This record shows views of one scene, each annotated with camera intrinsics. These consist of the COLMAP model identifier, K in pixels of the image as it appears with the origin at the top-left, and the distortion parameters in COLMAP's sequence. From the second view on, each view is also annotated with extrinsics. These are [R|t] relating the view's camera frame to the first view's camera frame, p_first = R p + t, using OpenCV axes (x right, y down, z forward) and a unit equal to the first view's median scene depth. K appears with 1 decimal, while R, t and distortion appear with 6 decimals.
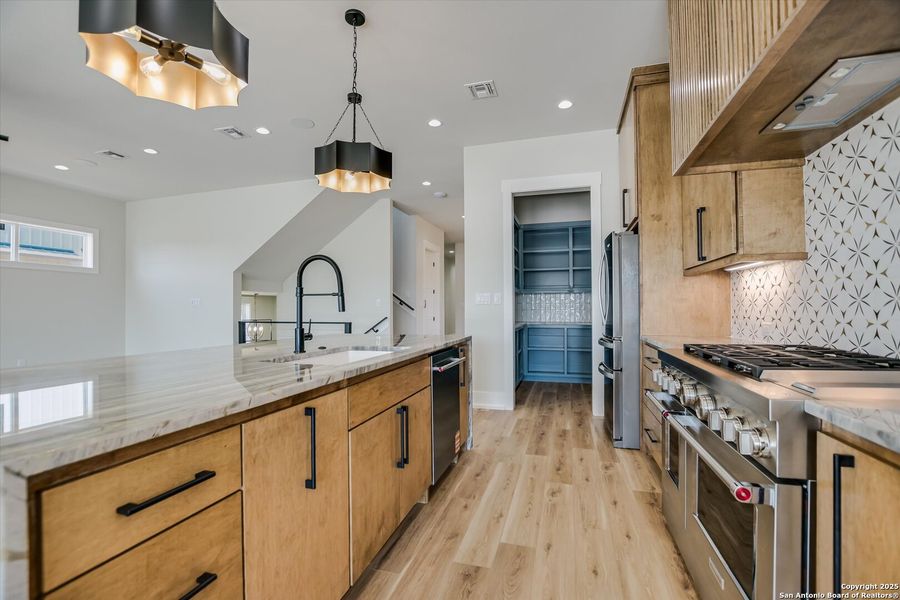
lens RADIAL K [[387.5, 0, 460.4], [0, 387.5, 305.7], [0, 0, 1]] dist [-0.013538, 0.000225]
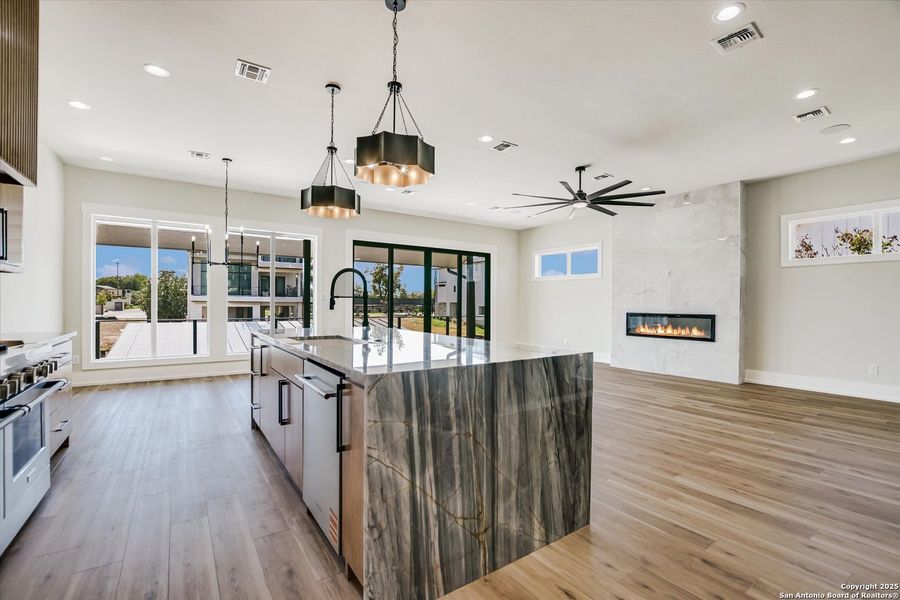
lens RADIAL K [[405.3, 0, 424.3], [0, 405.3, 305.0], [0, 0, 1]] dist [-0.004944, 0.000092]
pose [[-0.683209, 0.001518, -0.730221, 0.477583], [0.002016, 0.999998, 0.000192, 0.001680], [0.730220, -0.001341, -0.683210, 2.040434]]
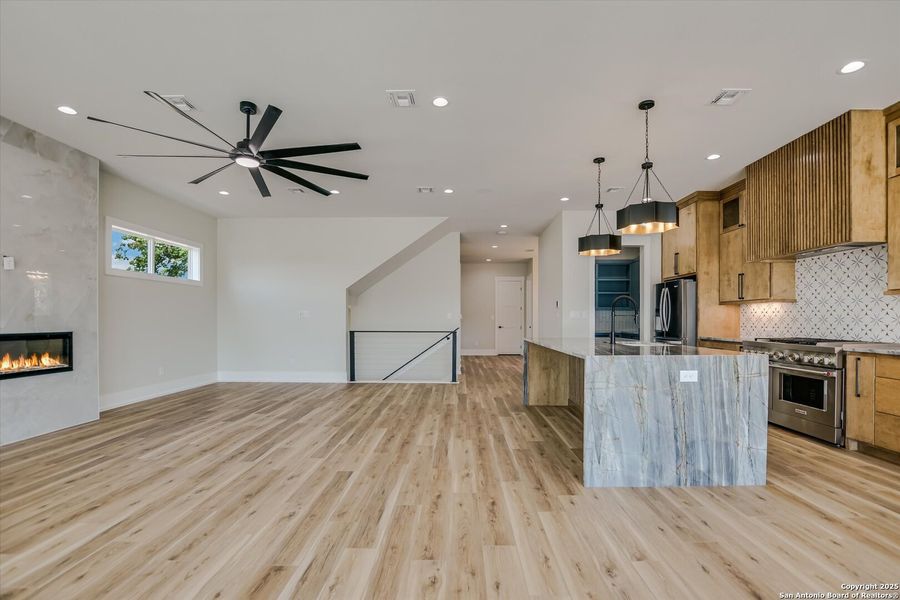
lens RADIAL K [[402.7, 0, 461.7], [0, 402.7, 319.4], [0, 0, 1]] dist [-0.001283, -0.000260]
pose [[0.961836, 0.006042, 0.273561, -1.688095], [-0.007839, 0.999954, 0.005476, -0.011488], [-0.273516, -0.007412, 0.961839, -0.796106]]
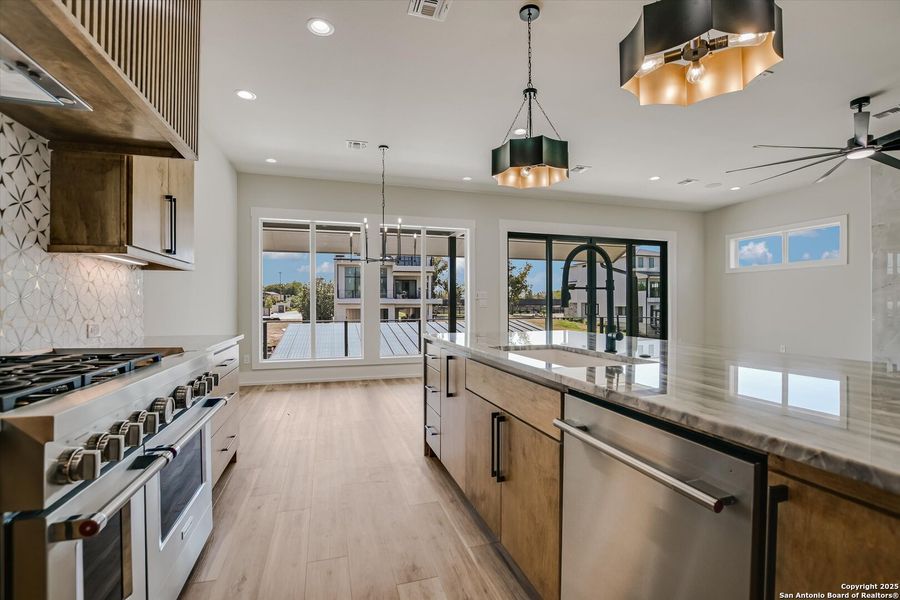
lens RADIAL K [[400.0, 0, 438.4], [0, 400.0, 302.5], [0, 0, 1]] dist [0.000995, 0.000022]
pose [[-0.854862, 0.003095, -0.518846, 0.396686], [0.010105, 0.999892, -0.010684, 0.013066], [0.518756, -0.014376, -0.854801, 1.524572]]
